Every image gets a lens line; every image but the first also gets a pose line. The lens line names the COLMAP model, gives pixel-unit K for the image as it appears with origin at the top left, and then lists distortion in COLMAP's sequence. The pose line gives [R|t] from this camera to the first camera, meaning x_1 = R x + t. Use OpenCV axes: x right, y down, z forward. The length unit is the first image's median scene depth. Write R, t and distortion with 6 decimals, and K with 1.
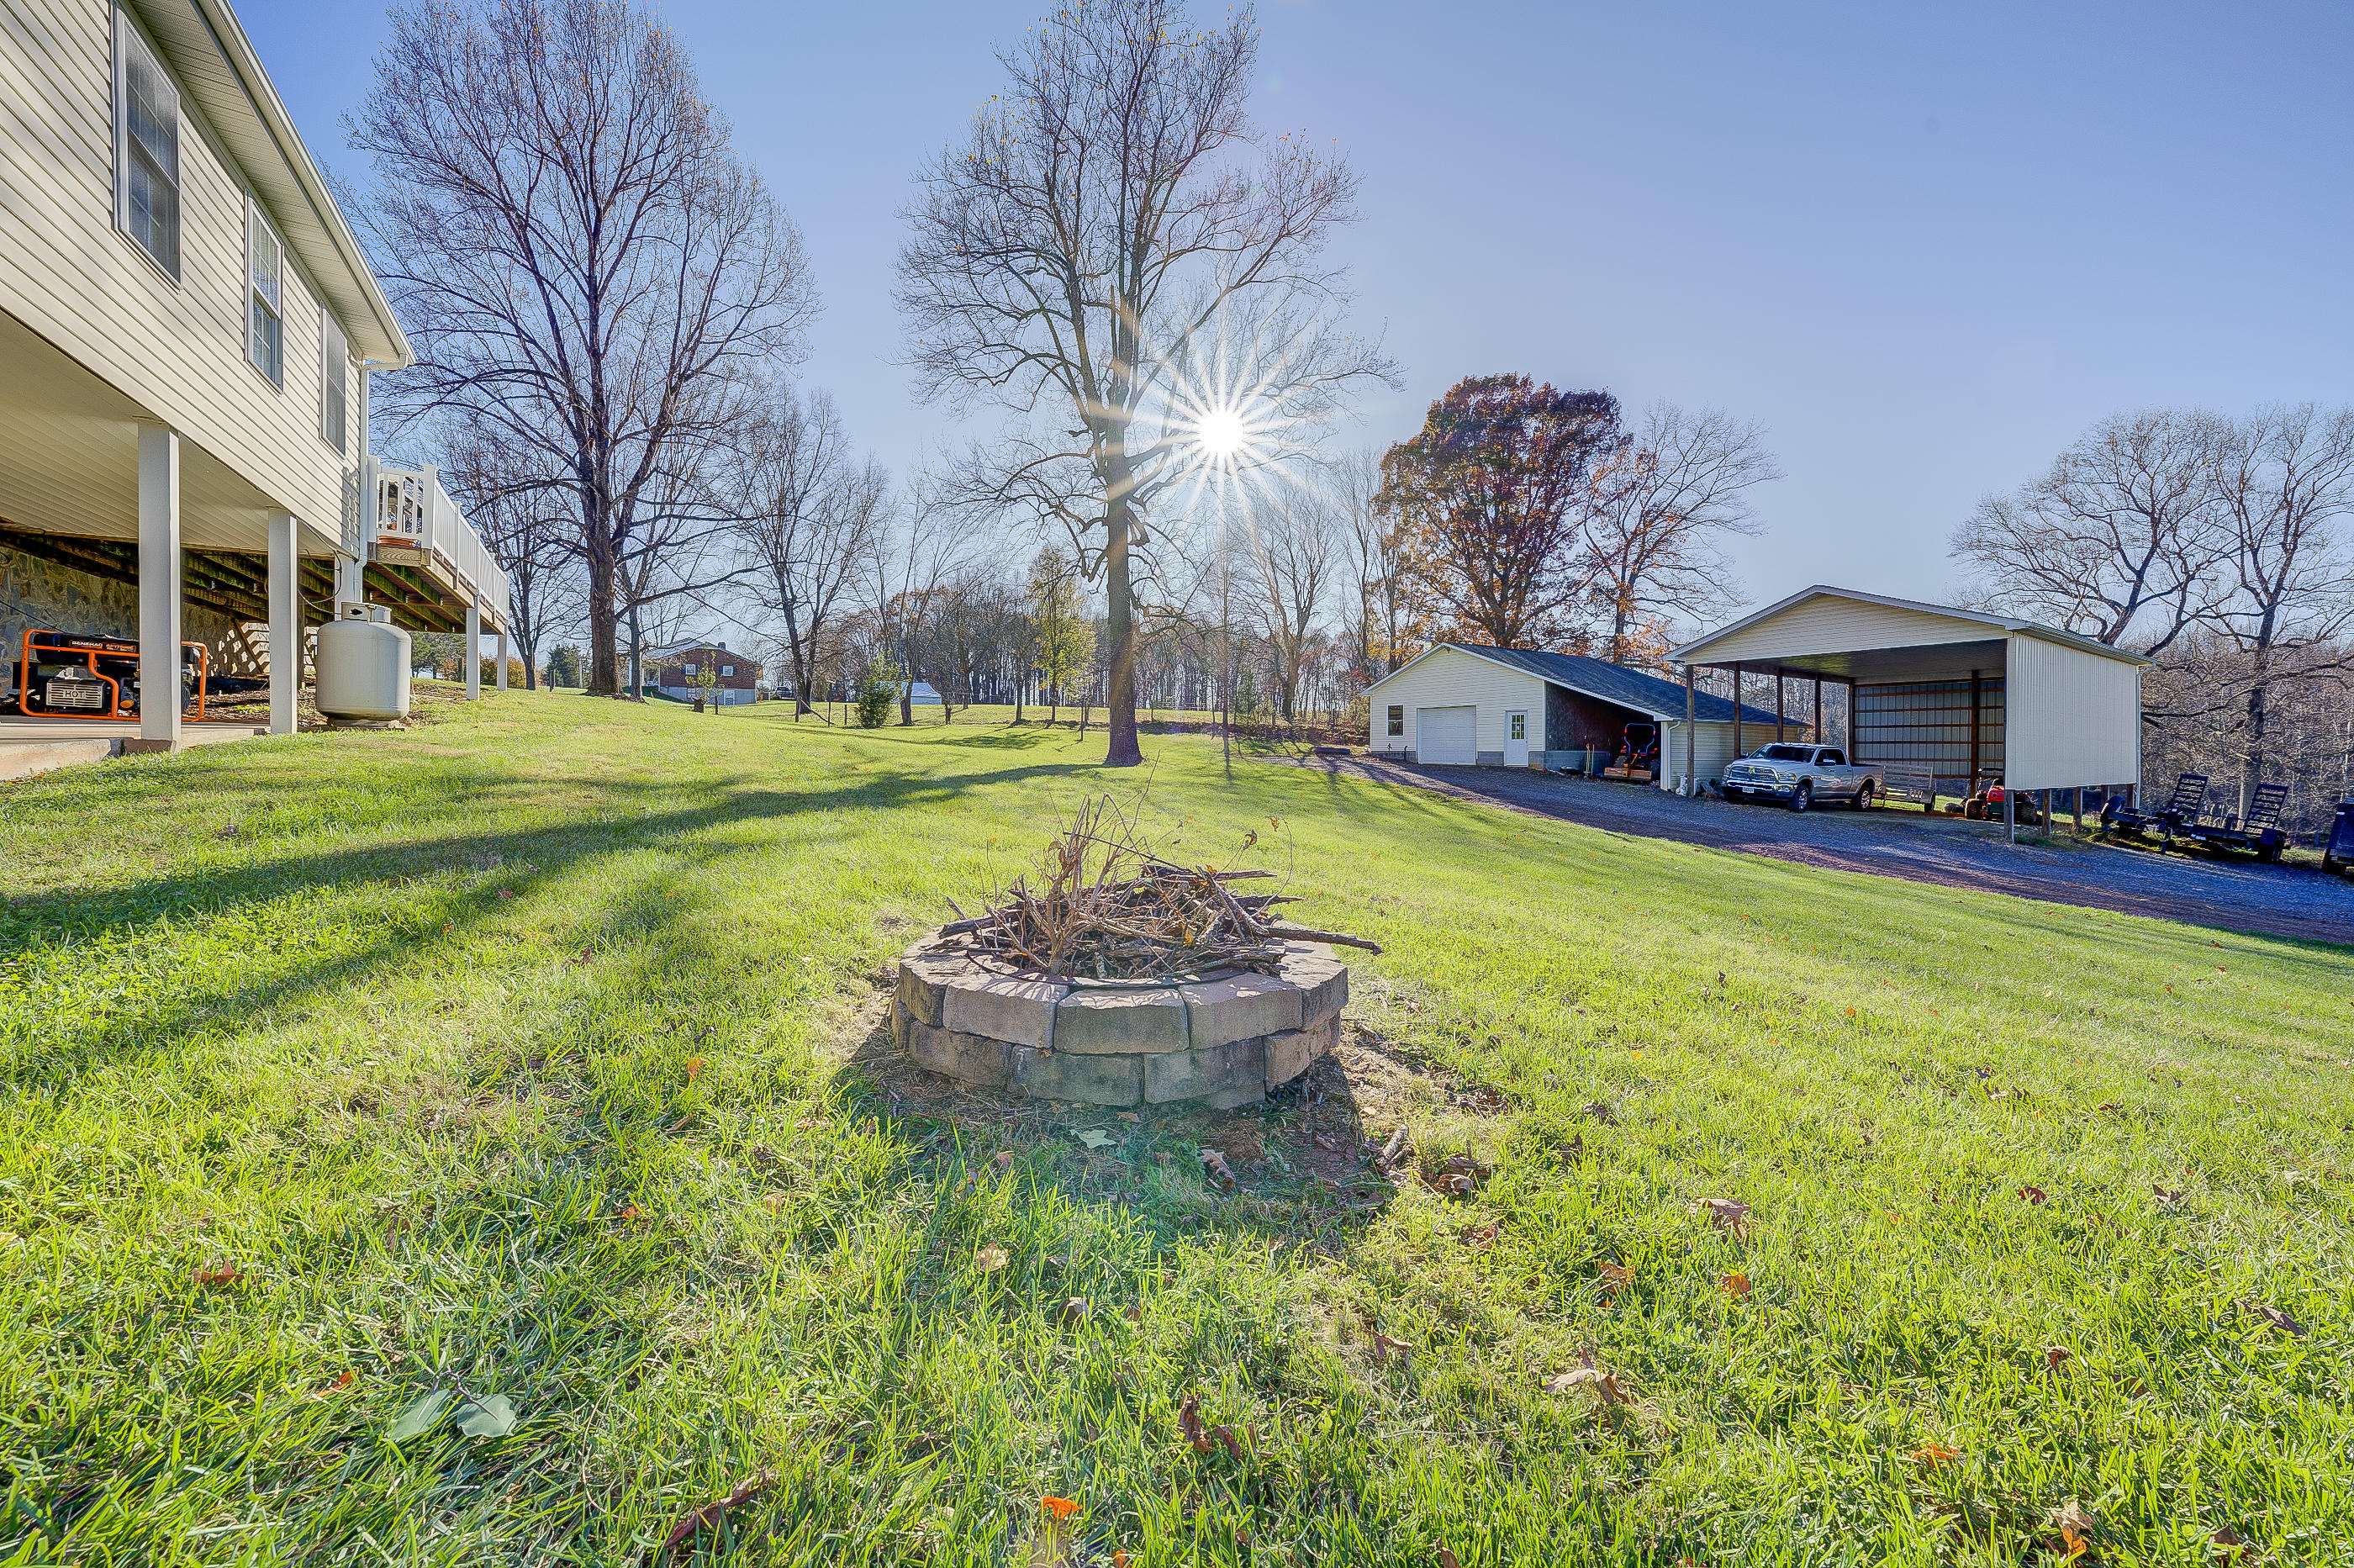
lens RADIAL K [[813.5, 0, 1179.6], [0, 813.5, 774.1], [0, 0, 1]] dist [-0.019278, 0.004122]
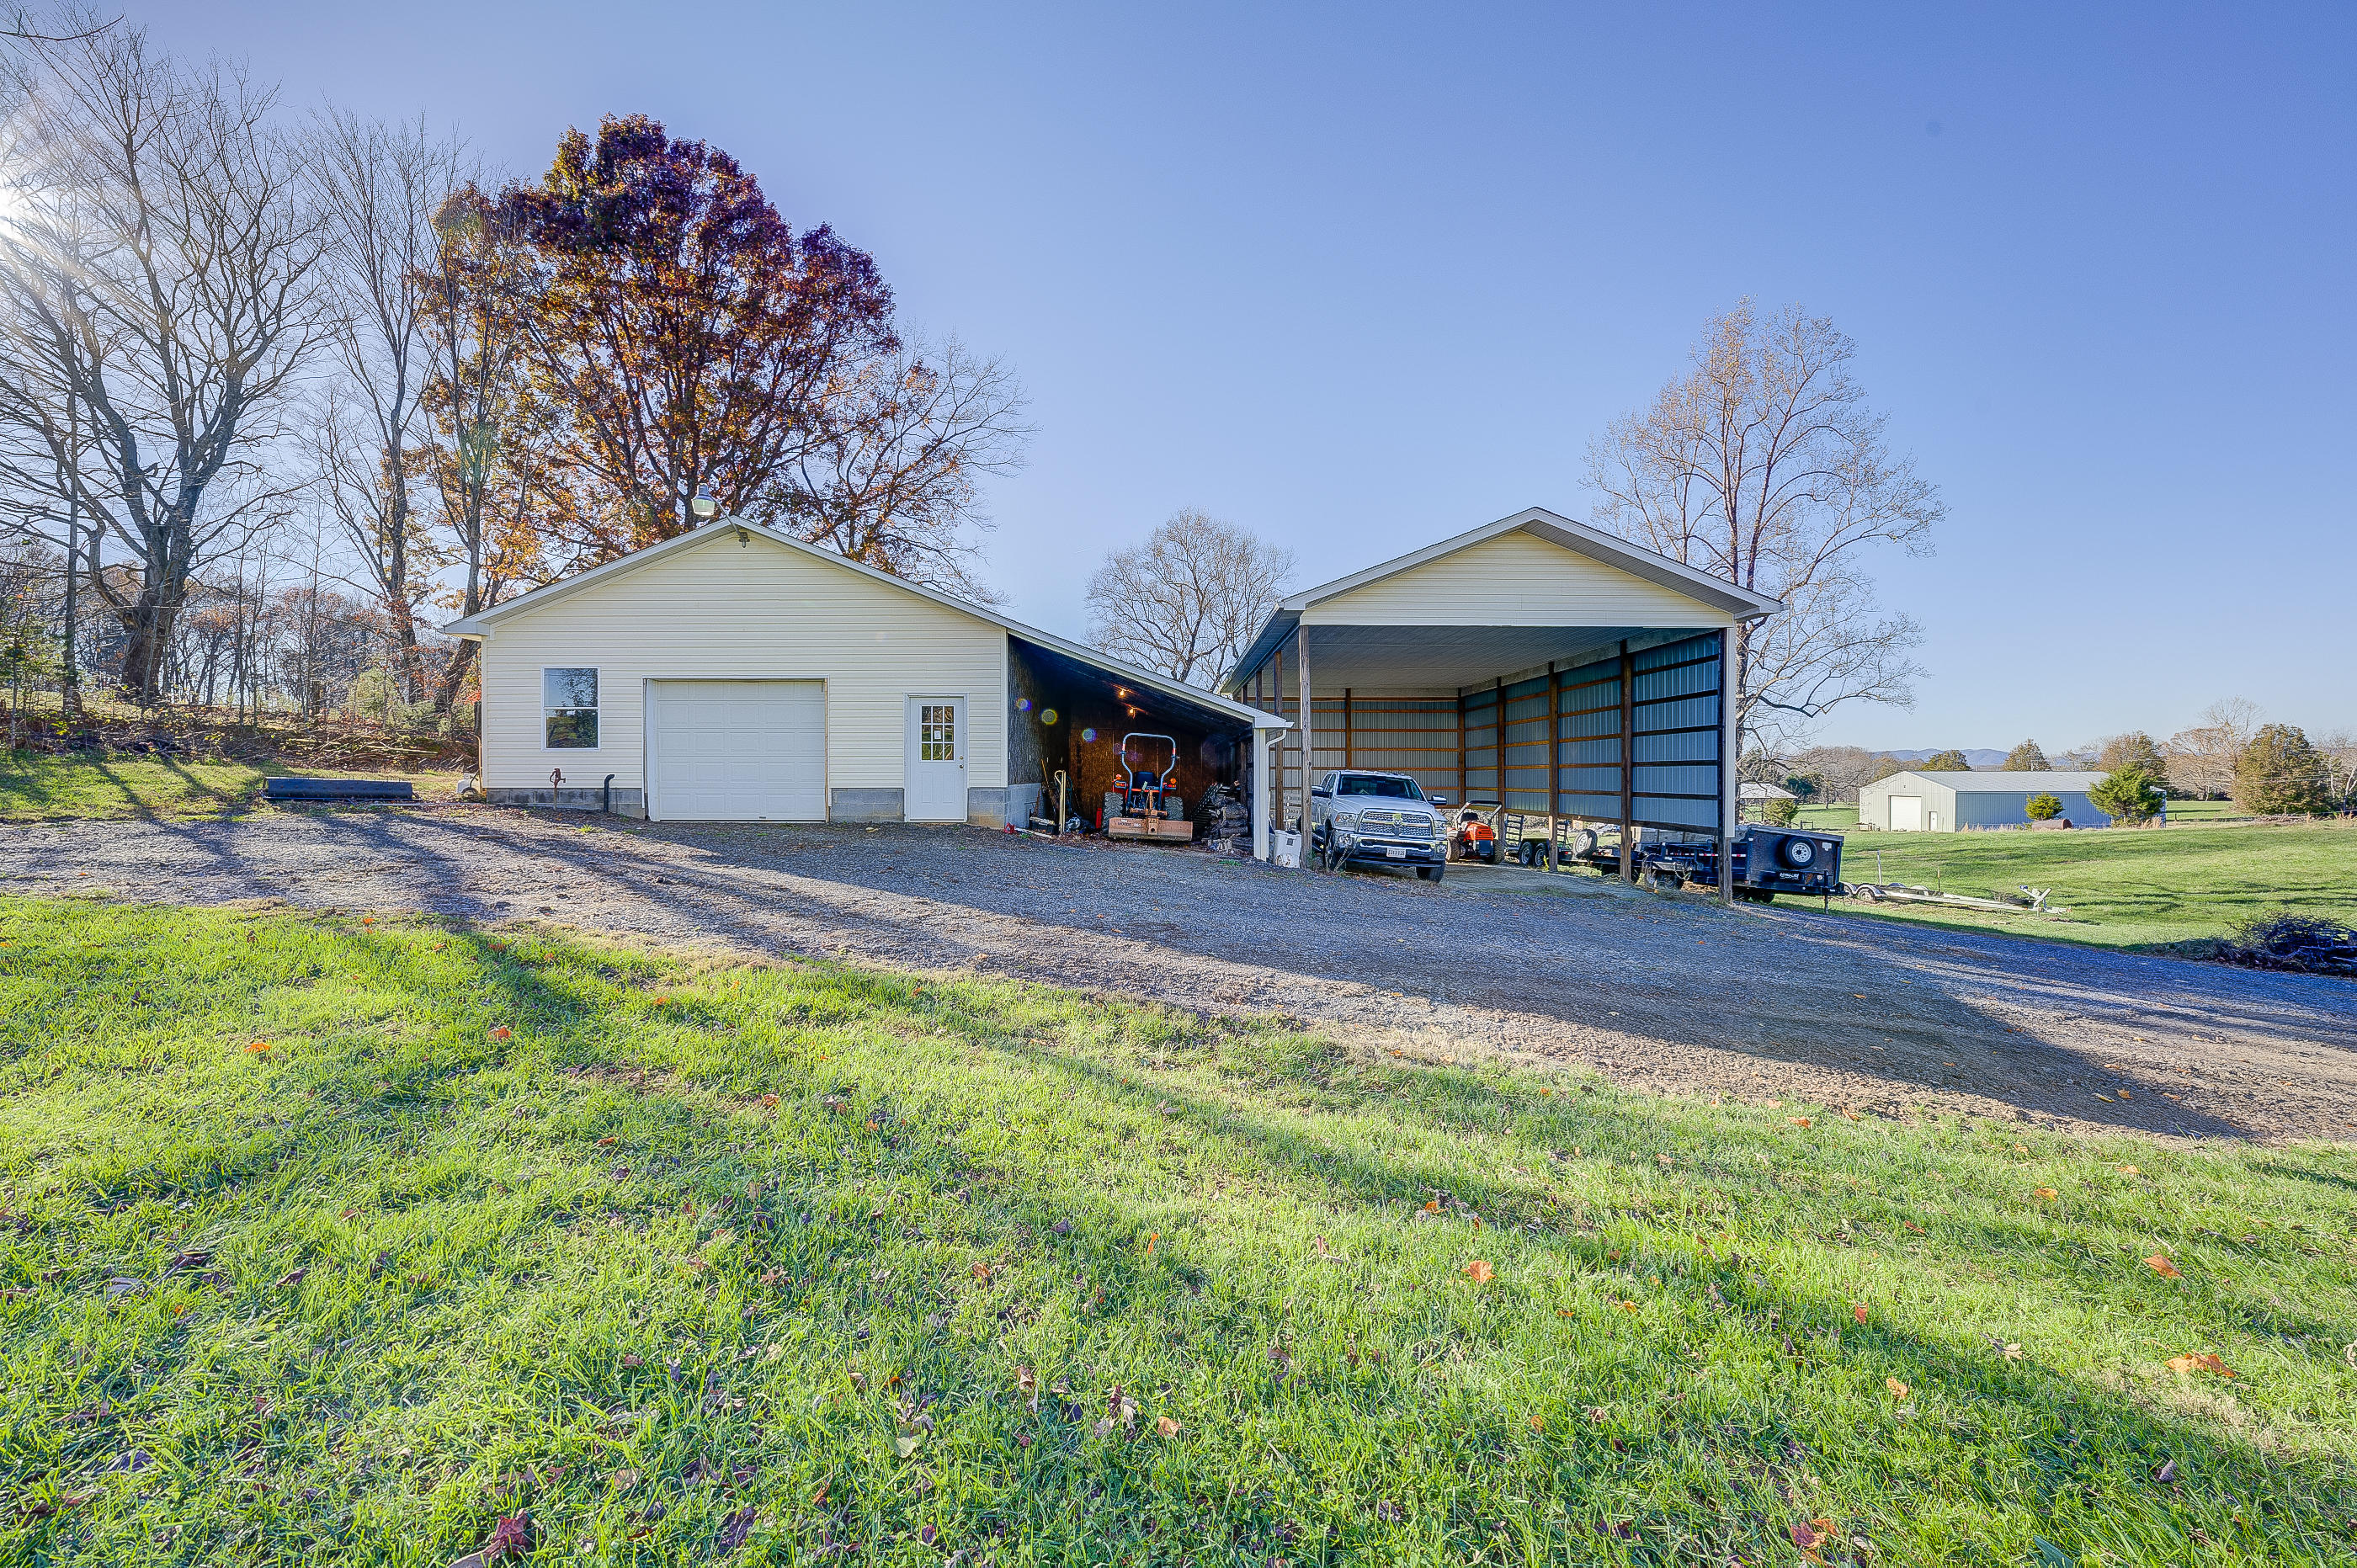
lens RADIAL K [[814.4, 0, 1176.4], [0, 814.4, 779.2], [0, 0, 1]] dist [-0.019278, 0.004122]
pose [[0.508085, -0.004073, 0.861297, 0.078290], [0.027813, 0.999545, -0.011680, -0.019667], [-0.860858, 0.029890, 0.507967, 0.542218]]
